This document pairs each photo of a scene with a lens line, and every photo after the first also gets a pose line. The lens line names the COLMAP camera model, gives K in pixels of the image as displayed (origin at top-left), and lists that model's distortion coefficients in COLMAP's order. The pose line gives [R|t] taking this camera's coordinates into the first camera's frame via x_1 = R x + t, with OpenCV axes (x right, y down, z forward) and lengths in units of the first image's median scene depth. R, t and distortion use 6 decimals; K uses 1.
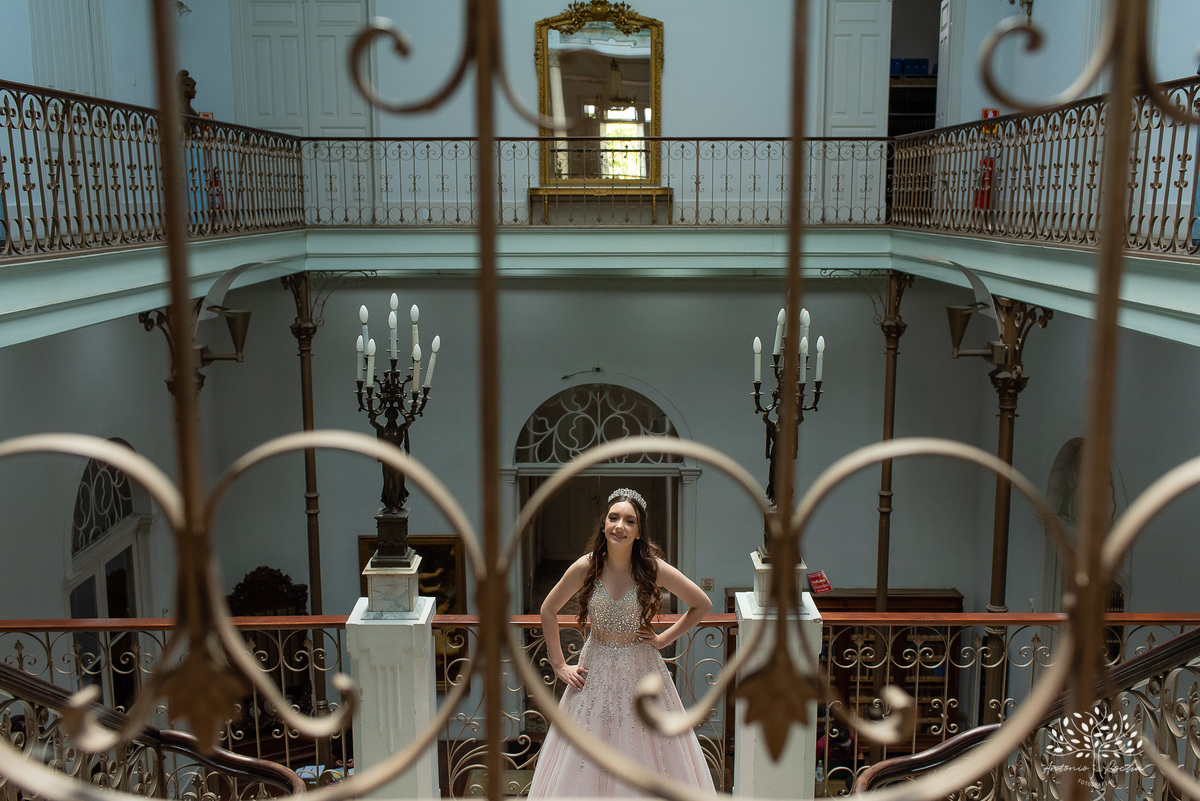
lens RADIAL K [[1208.4, 0, 615.0], [0, 1208.4, 424.0], [0, 0, 1]] dist [0.006614, -0.010965]
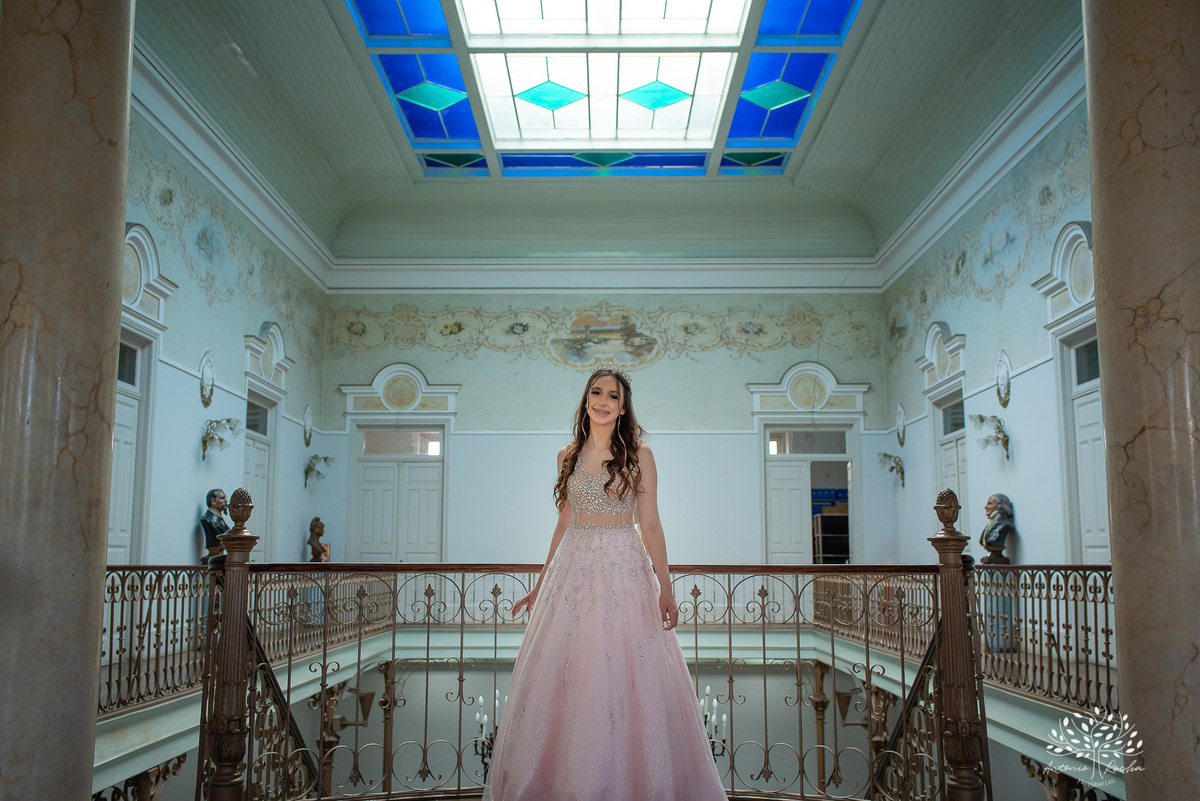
lens RADIAL K [[1185.7, 0, 600.0], [0, 1185.7, 400.5], [0, 0, 1]] dist [0.011443, -0.005723]
pose [[0.999920, 0.001679, -0.012500, -0.001564], [-0.005534, 0.949014, -0.315186, 0.023437], [0.011334, 0.315230, 0.948948, -0.450748]]
